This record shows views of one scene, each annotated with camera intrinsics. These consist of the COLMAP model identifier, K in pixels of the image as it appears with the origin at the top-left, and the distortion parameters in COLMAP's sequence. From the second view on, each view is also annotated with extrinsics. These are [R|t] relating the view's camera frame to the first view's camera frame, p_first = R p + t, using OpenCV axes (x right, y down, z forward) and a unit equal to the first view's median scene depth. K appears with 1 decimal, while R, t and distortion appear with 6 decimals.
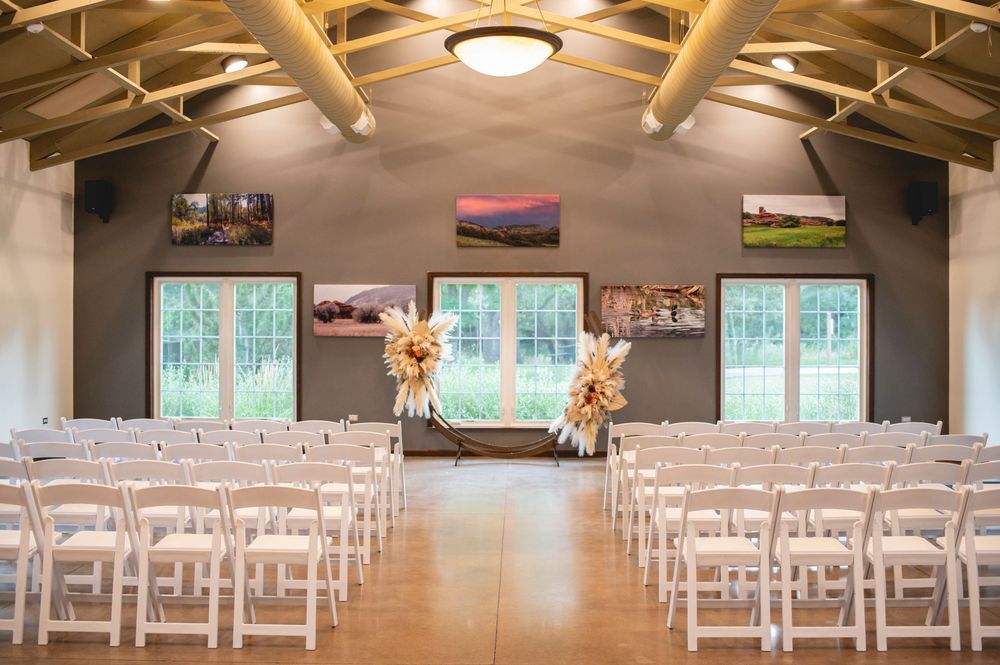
lens RADIAL K [[1011.4, 0, 500.0], [0, 1011.4, 332.5], [0, 0, 1]] dist [-0.102139, 0.107216]
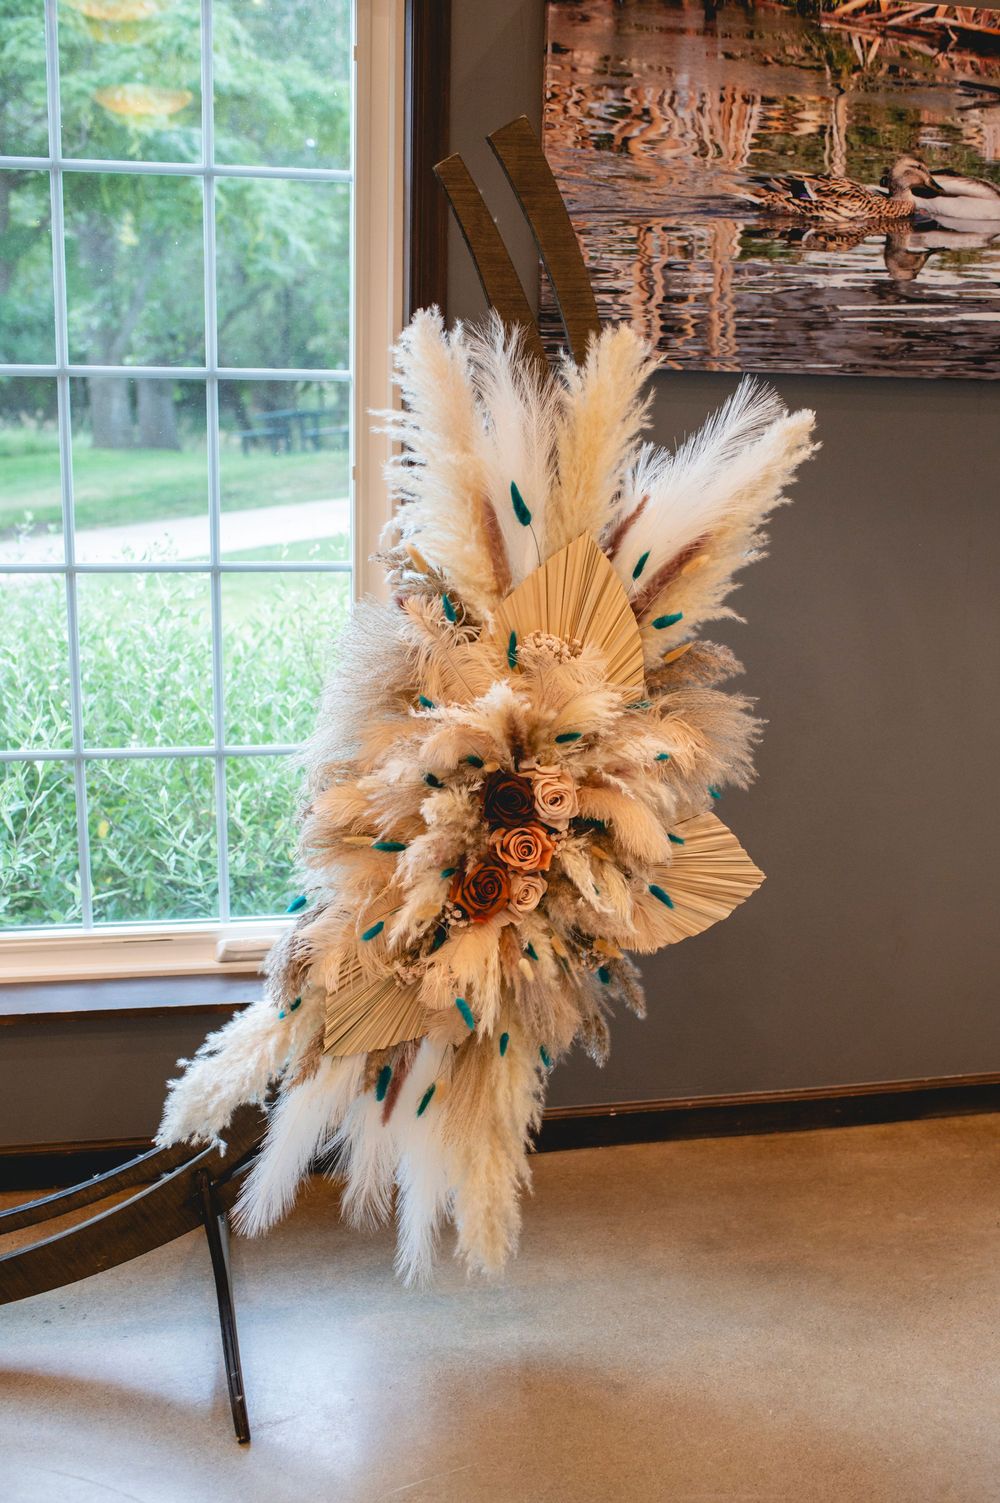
lens RADIAL K [[1520.2, 0, 500.0], [0, 1520.2, 751.5], [0, 0, 1]] dist [-0.102139, 0.107216]
pose [[0.977280, -0.033323, 0.209318, 0.051994], [-0.016029, 0.973116, 0.229757, 0.008650], [-0.211347, -0.227892, 0.950472, 0.823801]]
